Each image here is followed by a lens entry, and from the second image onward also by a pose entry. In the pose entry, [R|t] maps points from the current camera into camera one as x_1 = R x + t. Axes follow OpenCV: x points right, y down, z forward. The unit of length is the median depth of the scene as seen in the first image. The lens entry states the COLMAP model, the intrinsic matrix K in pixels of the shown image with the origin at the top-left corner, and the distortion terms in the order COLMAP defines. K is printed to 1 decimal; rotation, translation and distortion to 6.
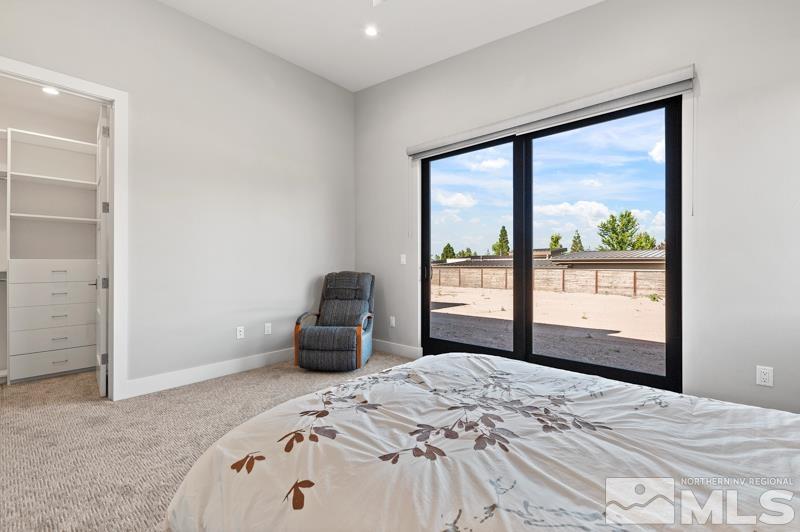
lens RADIAL K [[355.4, 0, 403.3], [0, 355.4, 267.9], [0, 0, 1]] dist [0.002829, -0.000874]
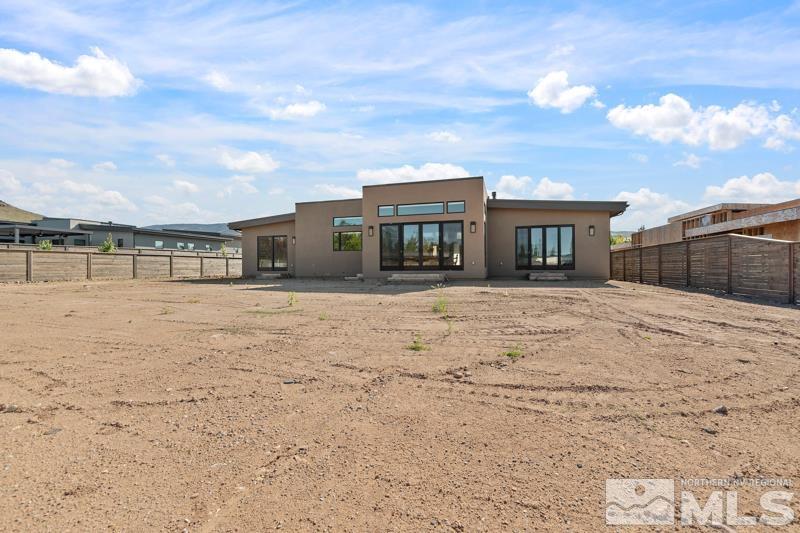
lens RADIAL K [[355.4, 0, 401.8], [0, 355.4, 263.7], [0, 0, 1]] dist [0.002829, -0.000874]
pose [[0.999997, -0.001087, -0.001976, 0.446126], [0.001077, 0.999987, -0.004908, 0.009526], [0.001982, 0.004906, 0.999986, 0.313397]]
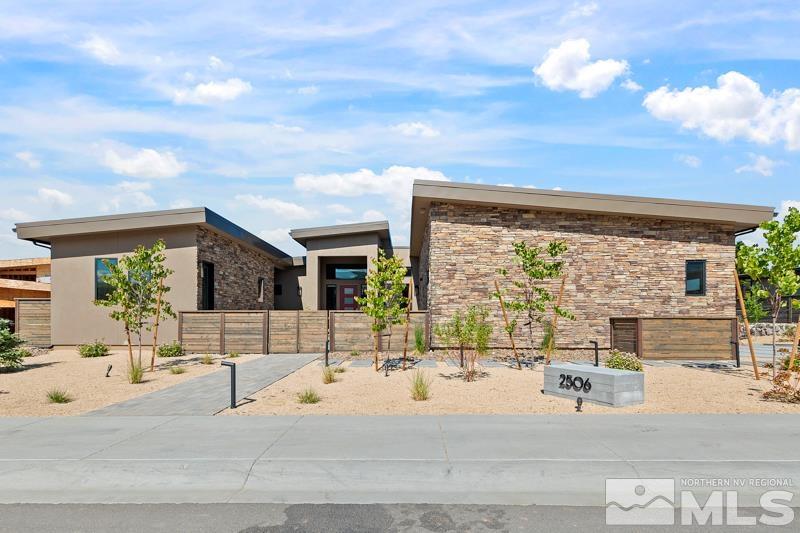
lens RADIAL K [[355.4, 0, 402.5], [0, 355.4, 260.1], [0, 0, 1]] dist [0.002829, -0.000874]
pose [[0.999984, 0.005275, -0.002175, 0.509921], [-0.005283, 0.999978, -0.004089, -0.056423], [0.002153, 0.004100, 0.999989, 0.508232]]
